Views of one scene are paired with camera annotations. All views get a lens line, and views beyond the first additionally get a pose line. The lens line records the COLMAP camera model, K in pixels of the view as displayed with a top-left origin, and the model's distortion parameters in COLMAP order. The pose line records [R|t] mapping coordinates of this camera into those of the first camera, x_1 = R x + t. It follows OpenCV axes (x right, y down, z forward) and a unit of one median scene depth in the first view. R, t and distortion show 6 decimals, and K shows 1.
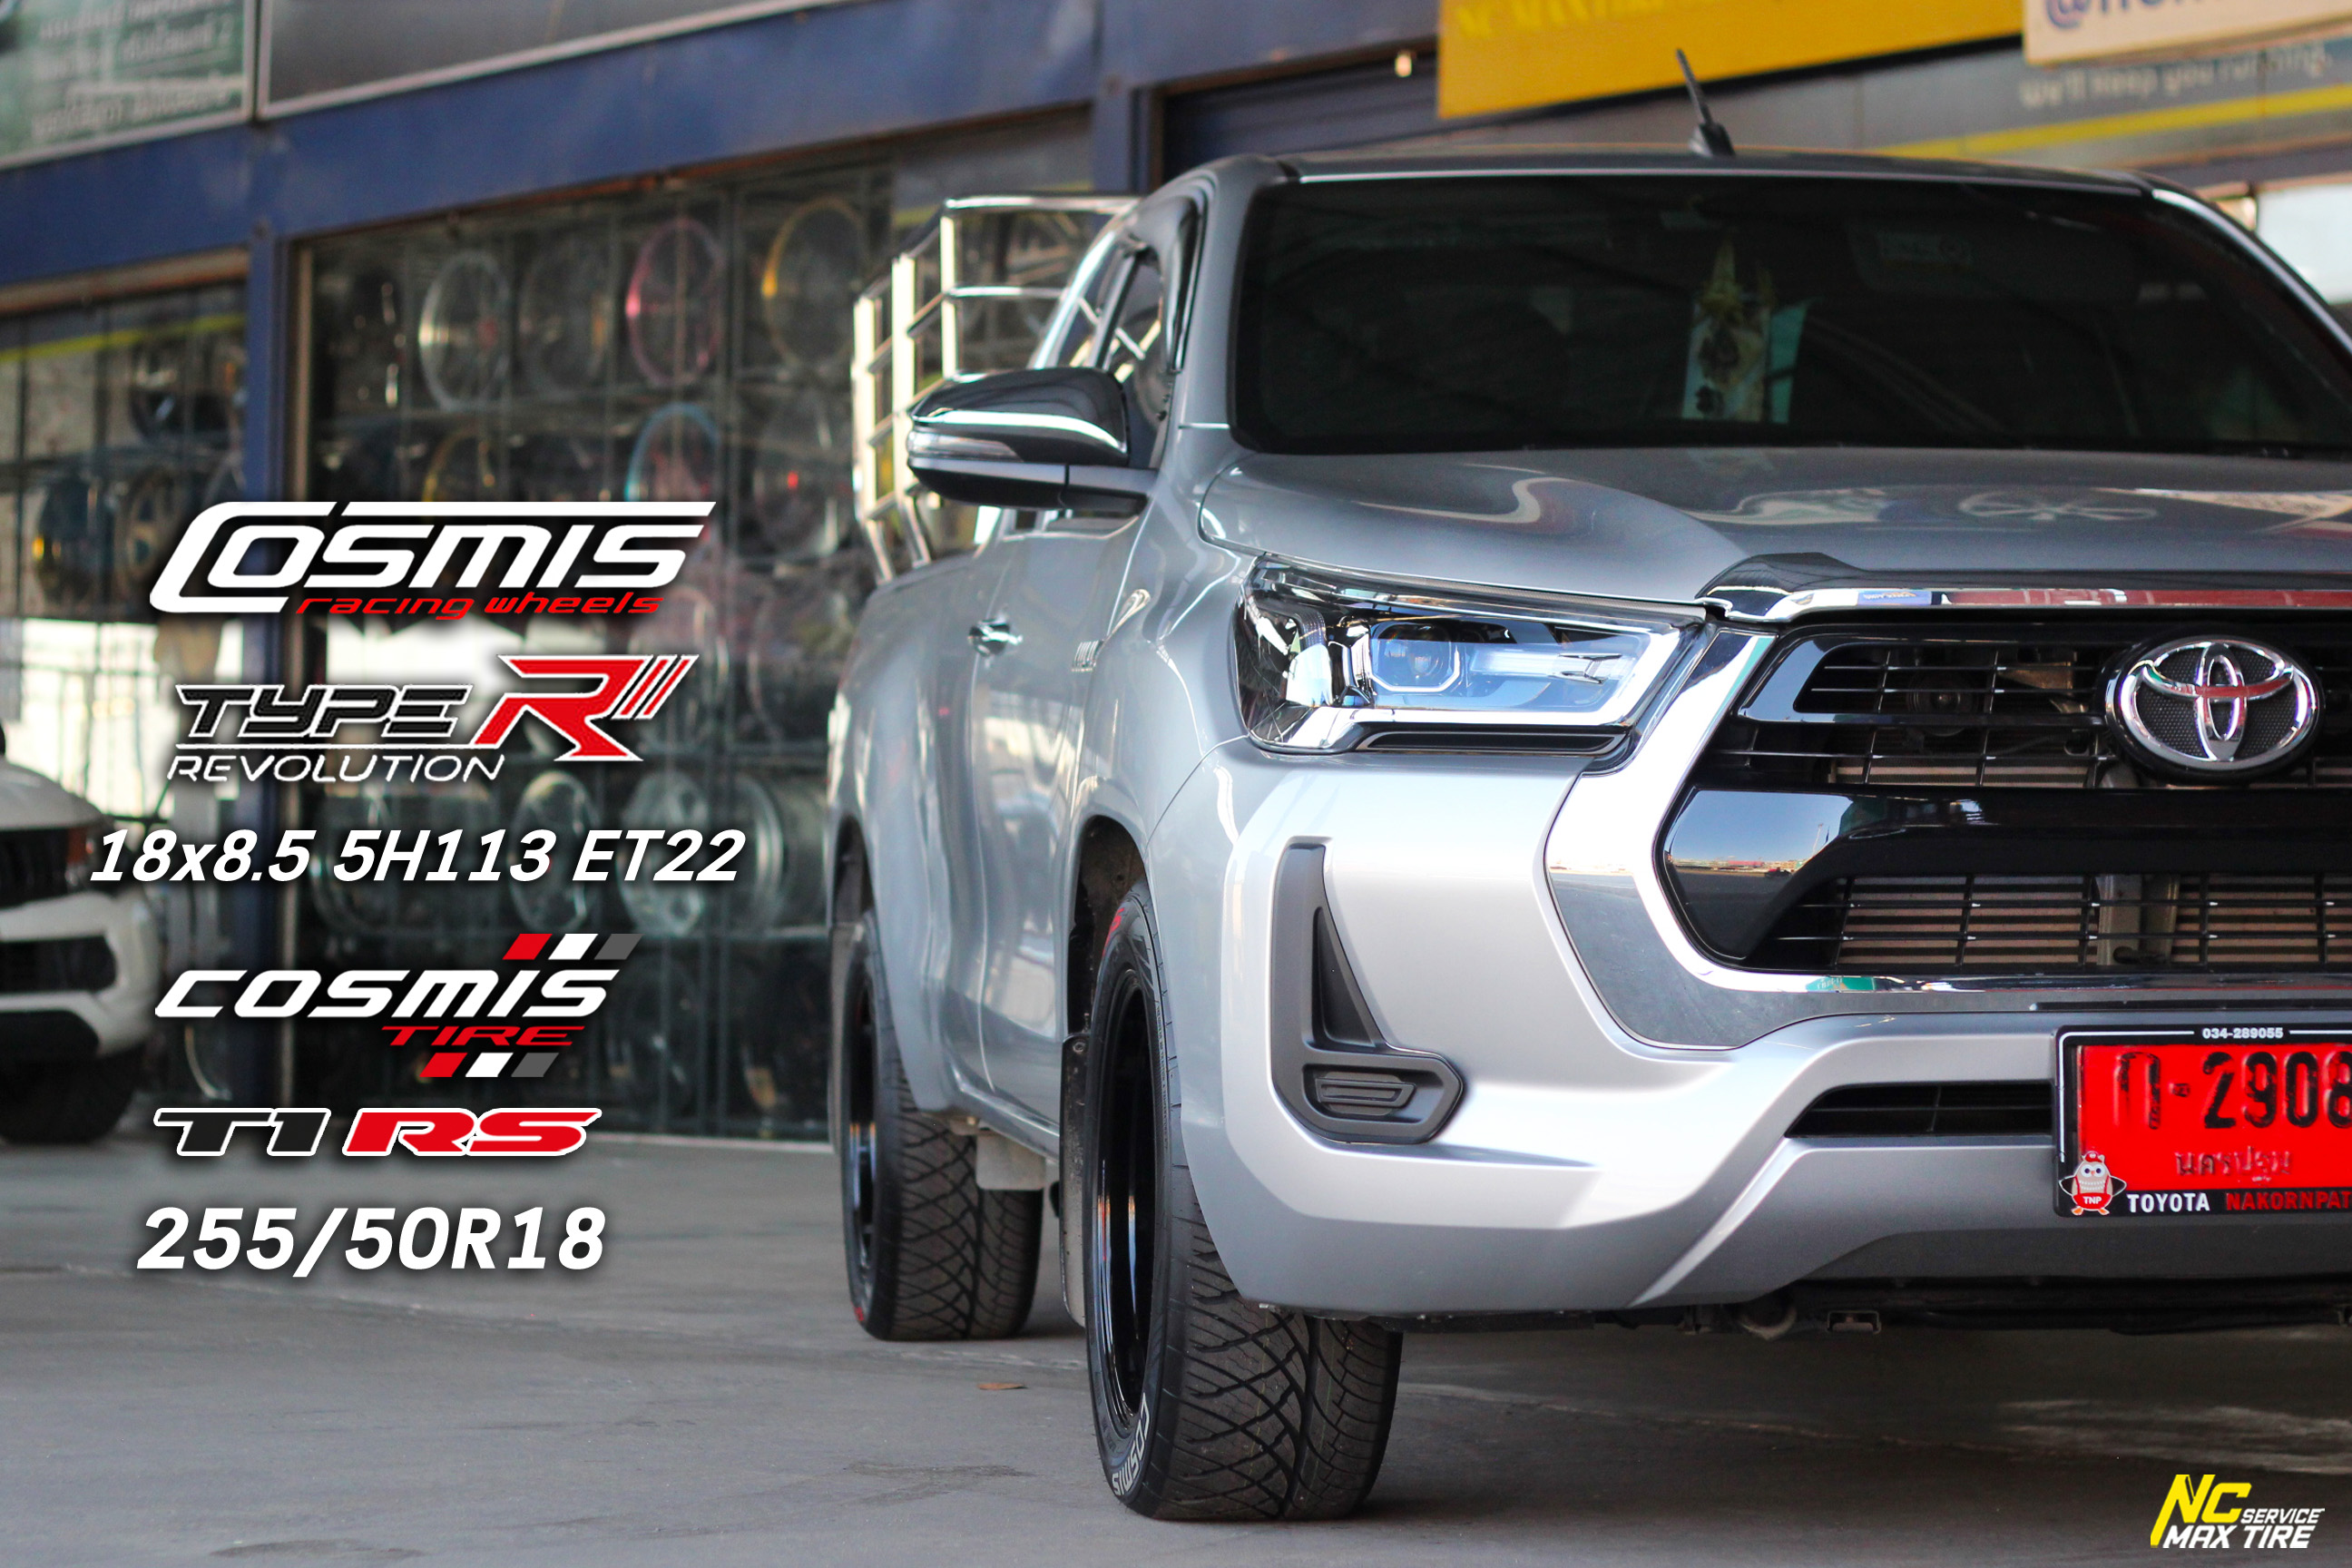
lens RADIAL K [[5926.8, 0, 1248.8], [0, 5926.8, 777.3], [0, 0, 1]] dist [-0.093193, 0.351180]
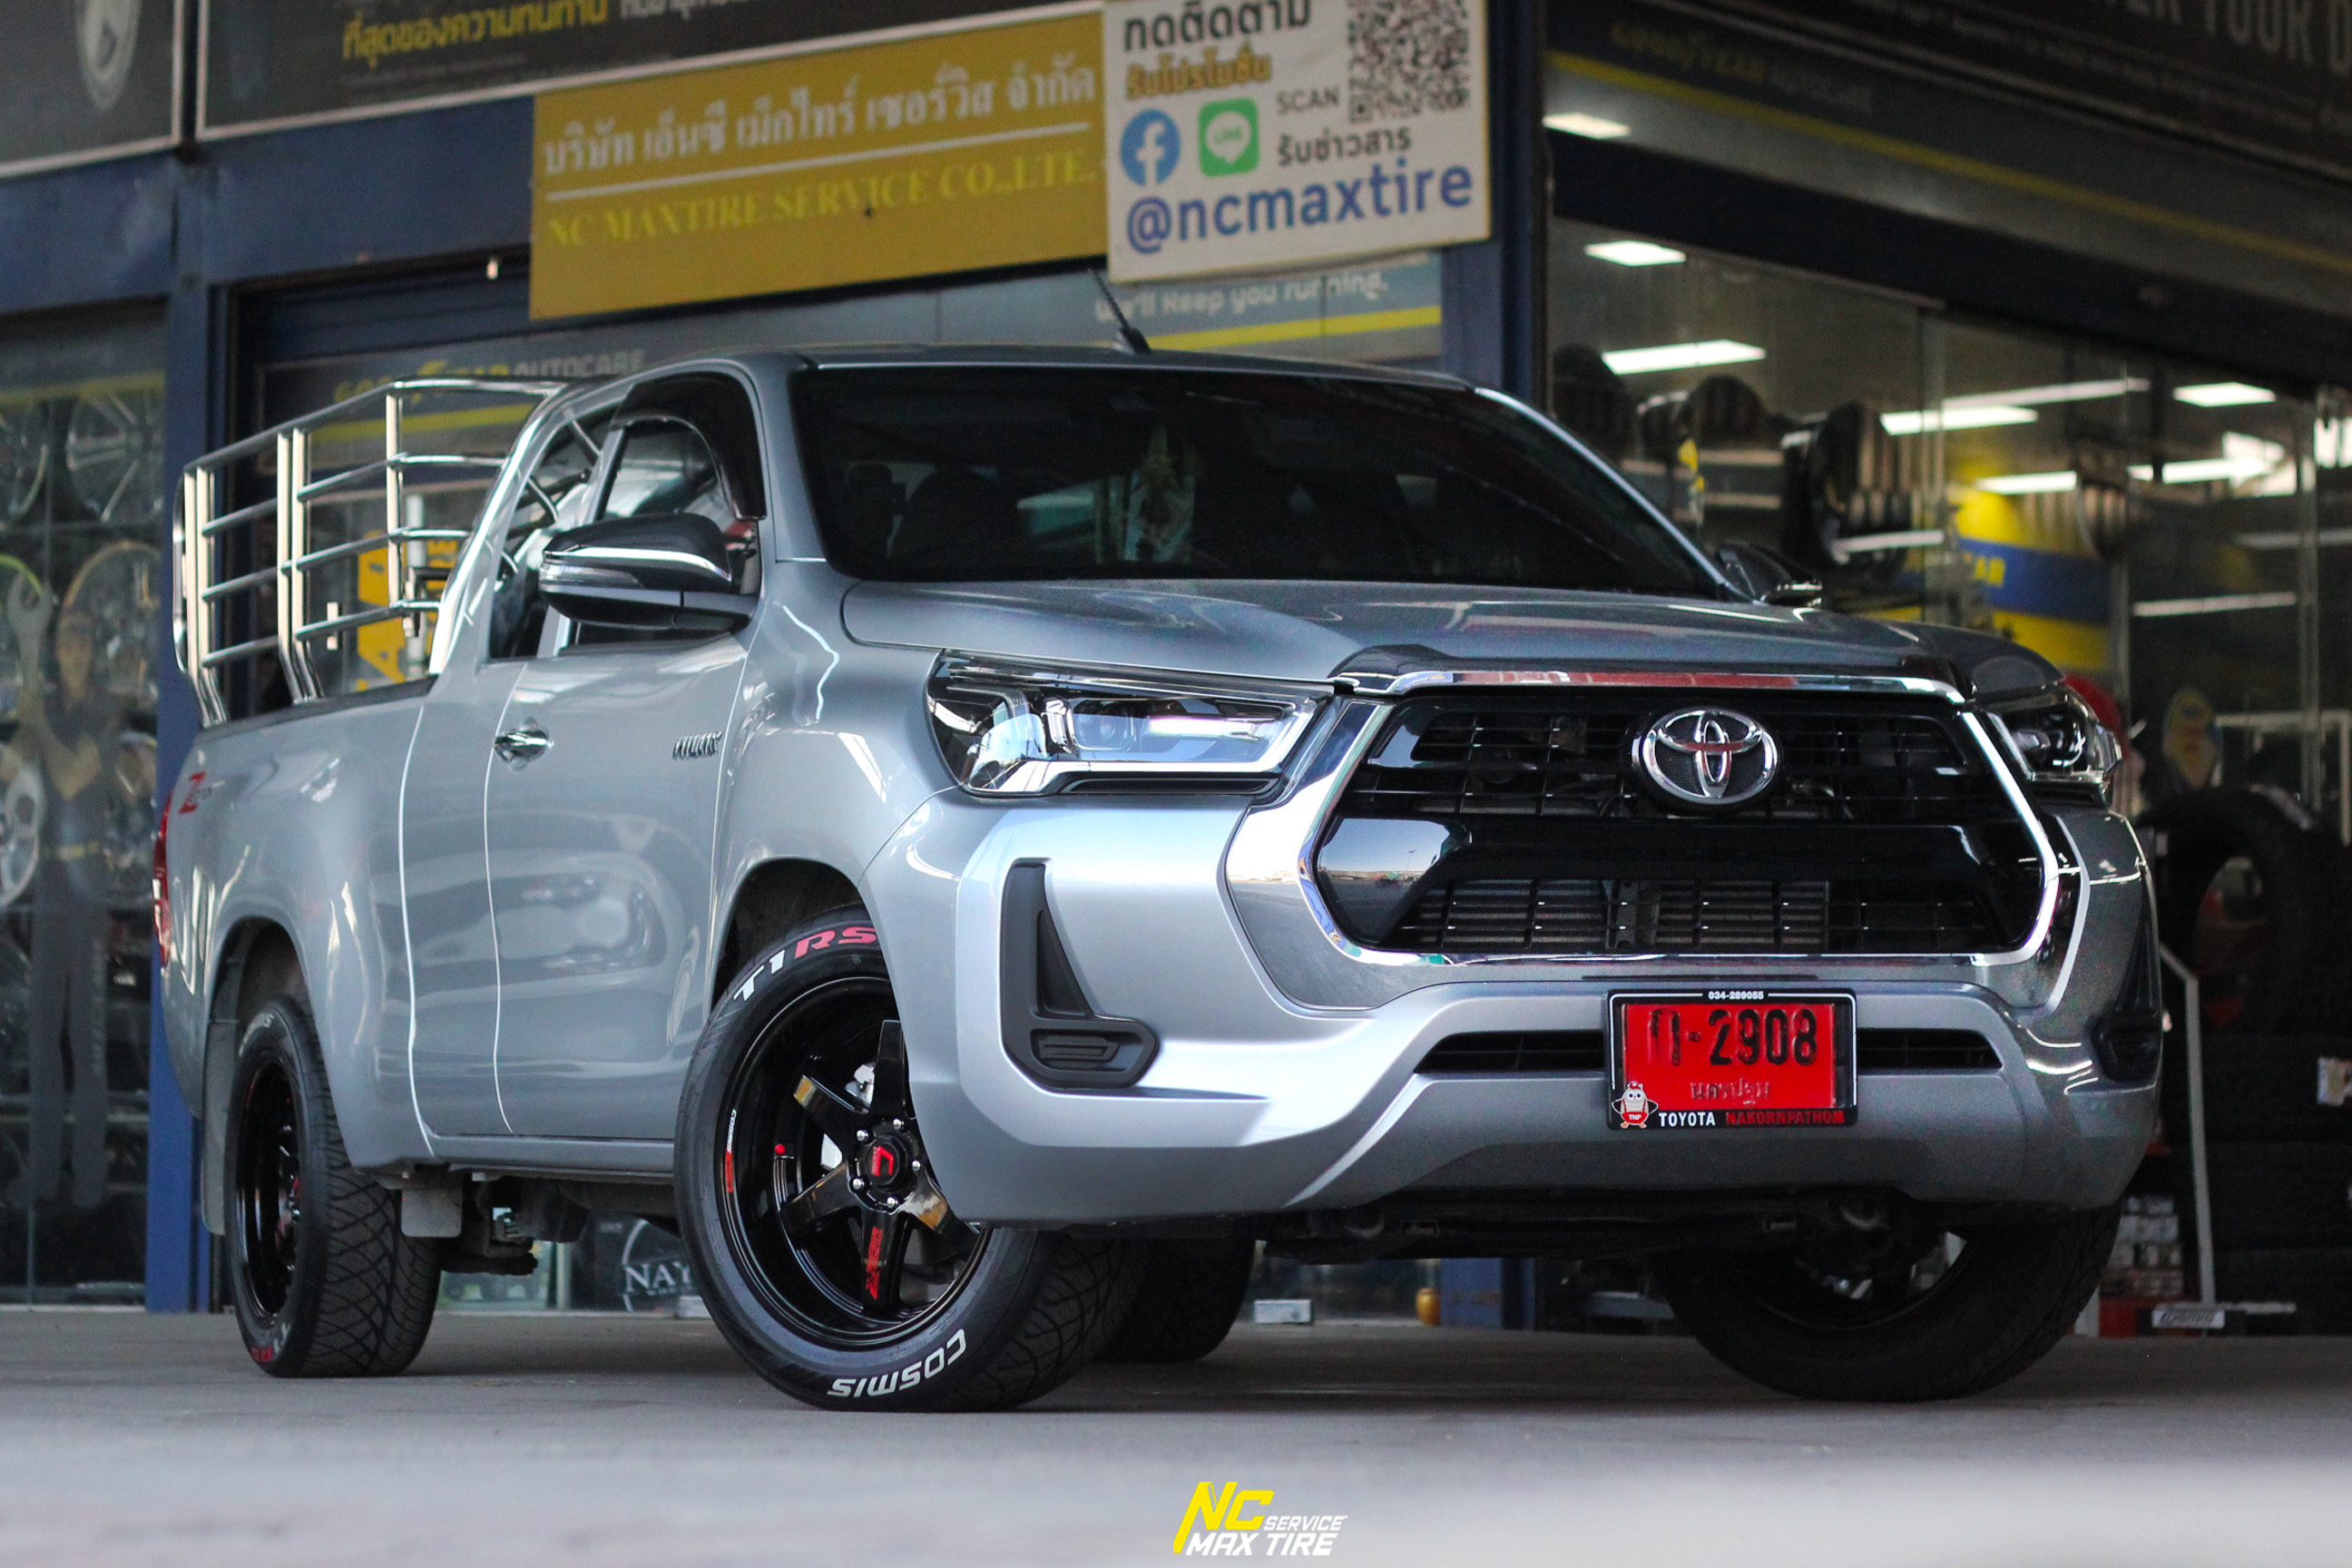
lens RADIAL K [[6487.1, 0, 1185.0], [0, 6487.1, 642.1], [0, 0, 1]] dist [-0.021022, -0.676419]
pose [[0.974858, 0.010099, 0.222600, -0.274890], [0.003886, 0.998050, -0.062297, 0.051515], [-0.222795, 0.061596, 0.972917, -0.413445]]
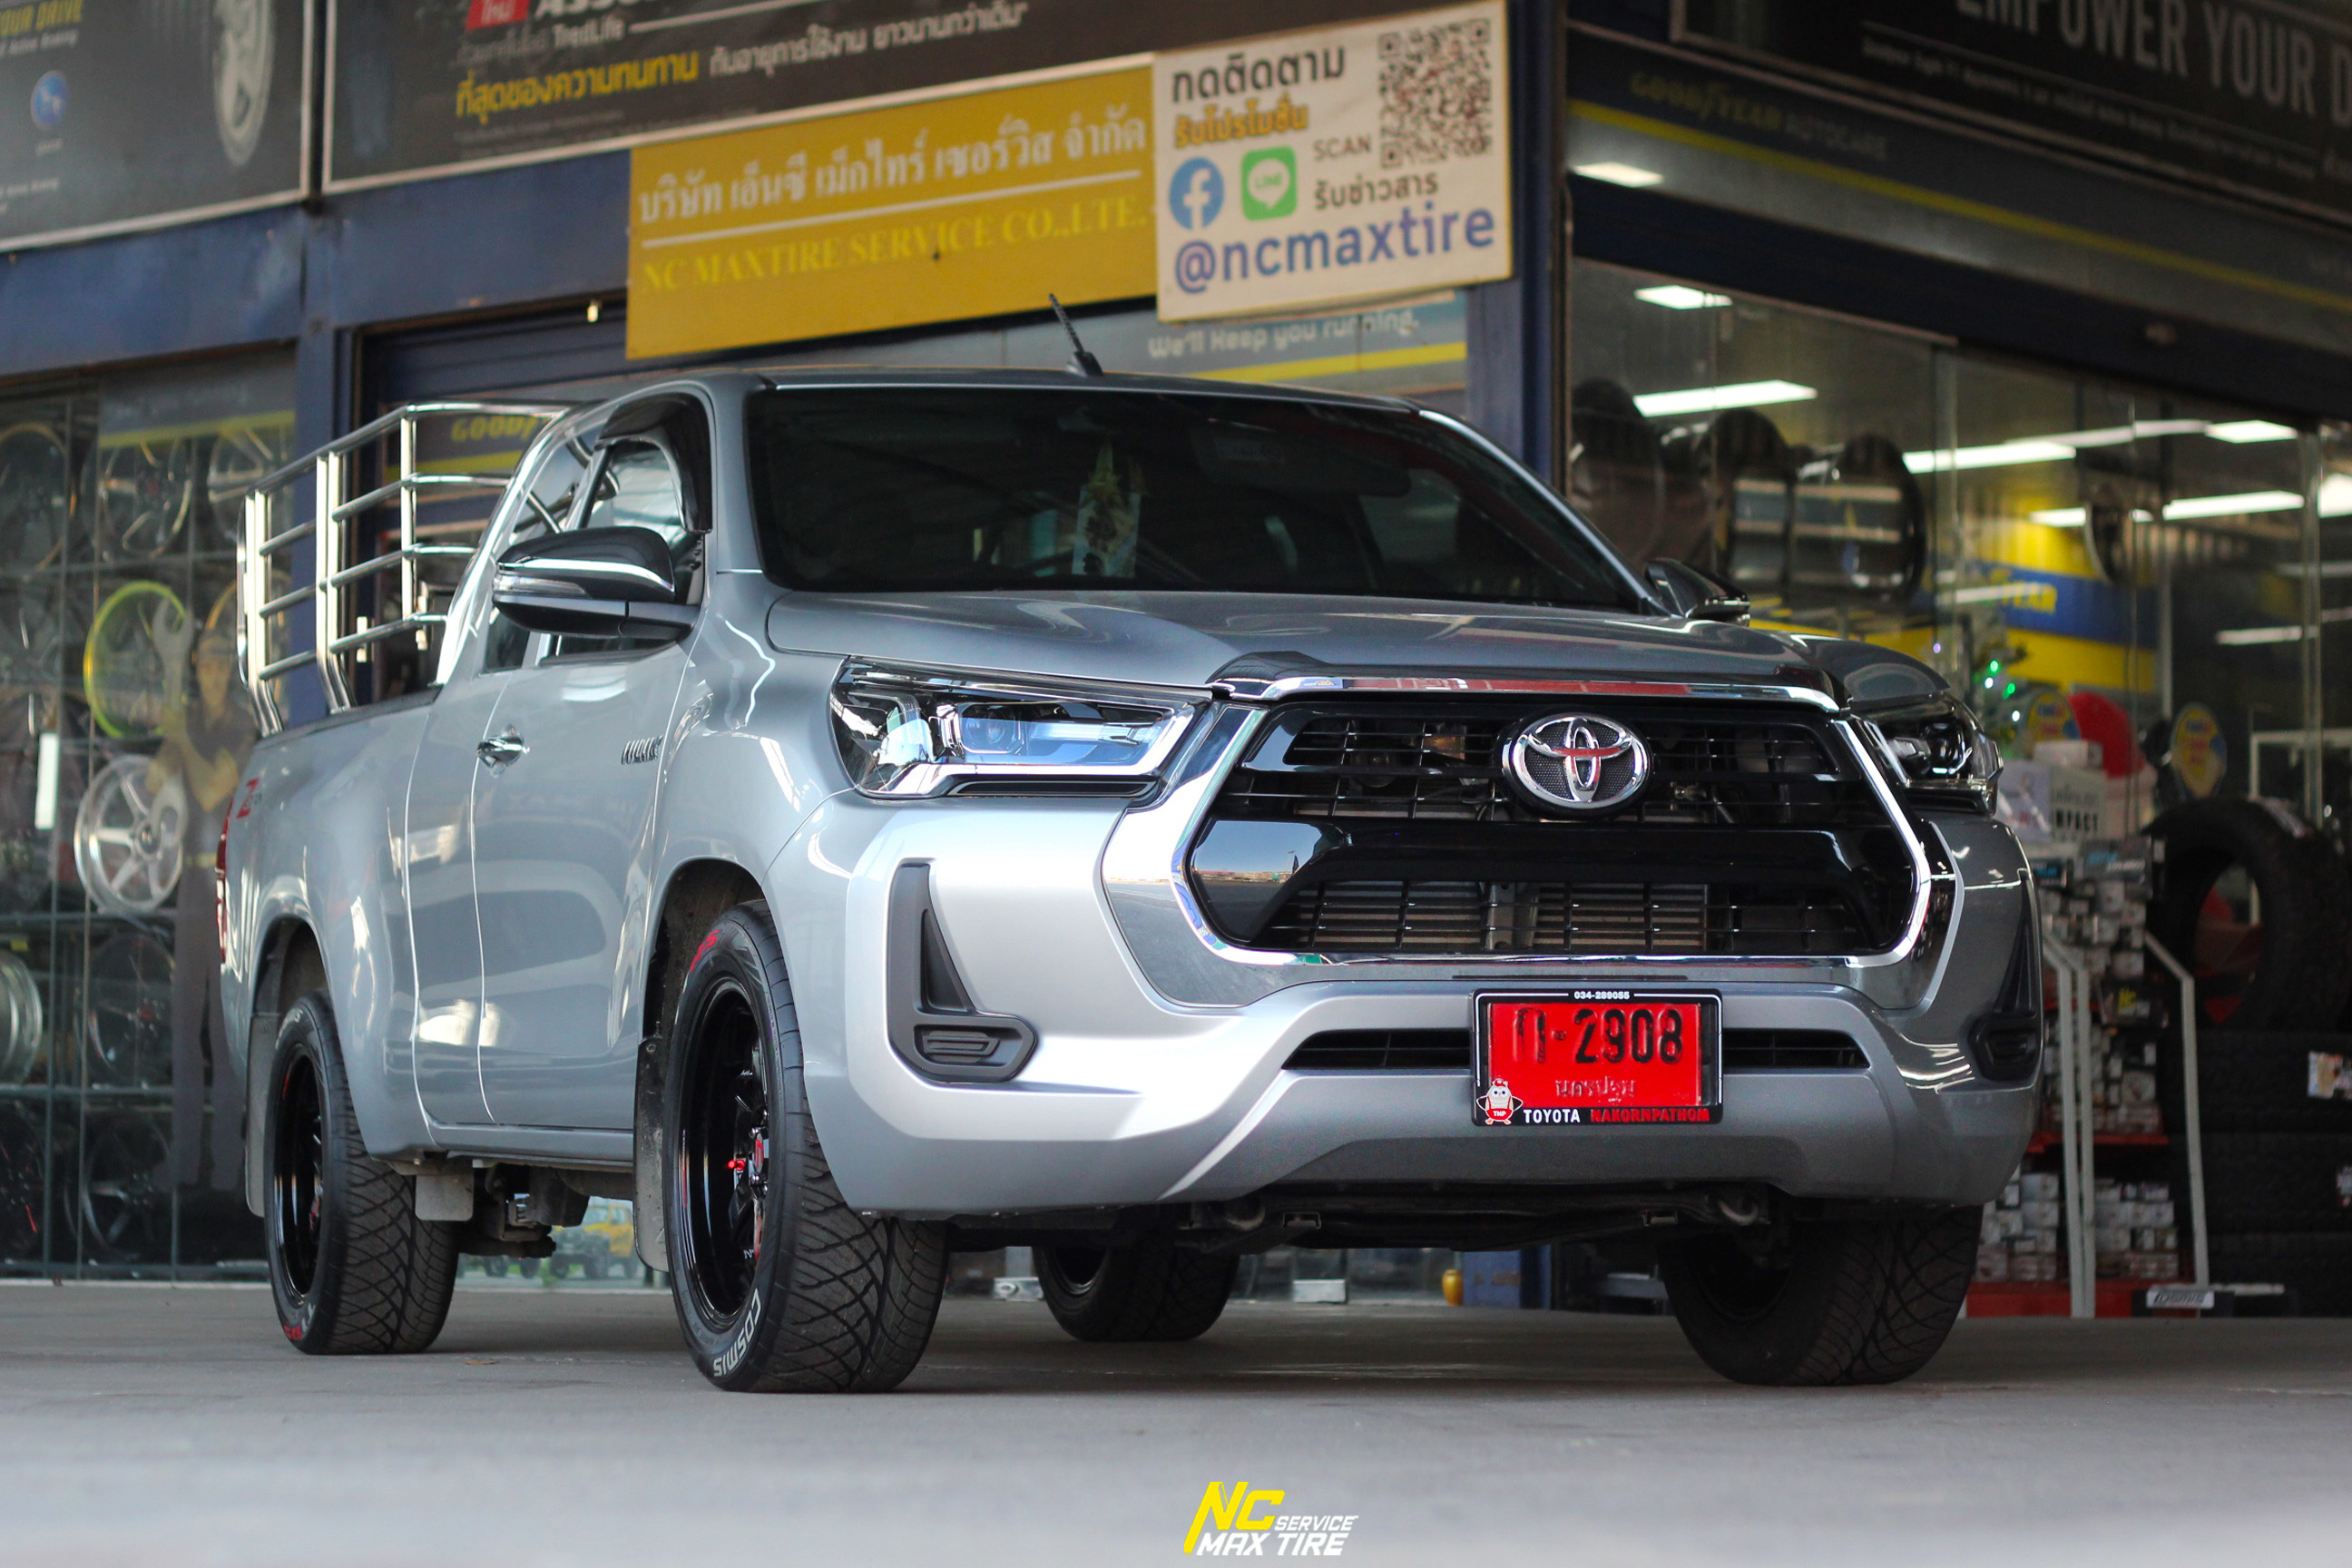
lens RADIAL K [[5926.8, 0, 1248.8], [0, 5926.8, 777.3], [0, 0, 1]] dist [-0.093193, 0.351180]
pose [[0.980290, 0.005403, 0.197490, -0.181547], [0.003544, 0.998984, -0.044924, 0.052059], [-0.197532, 0.044738, 0.979275, -0.344166]]
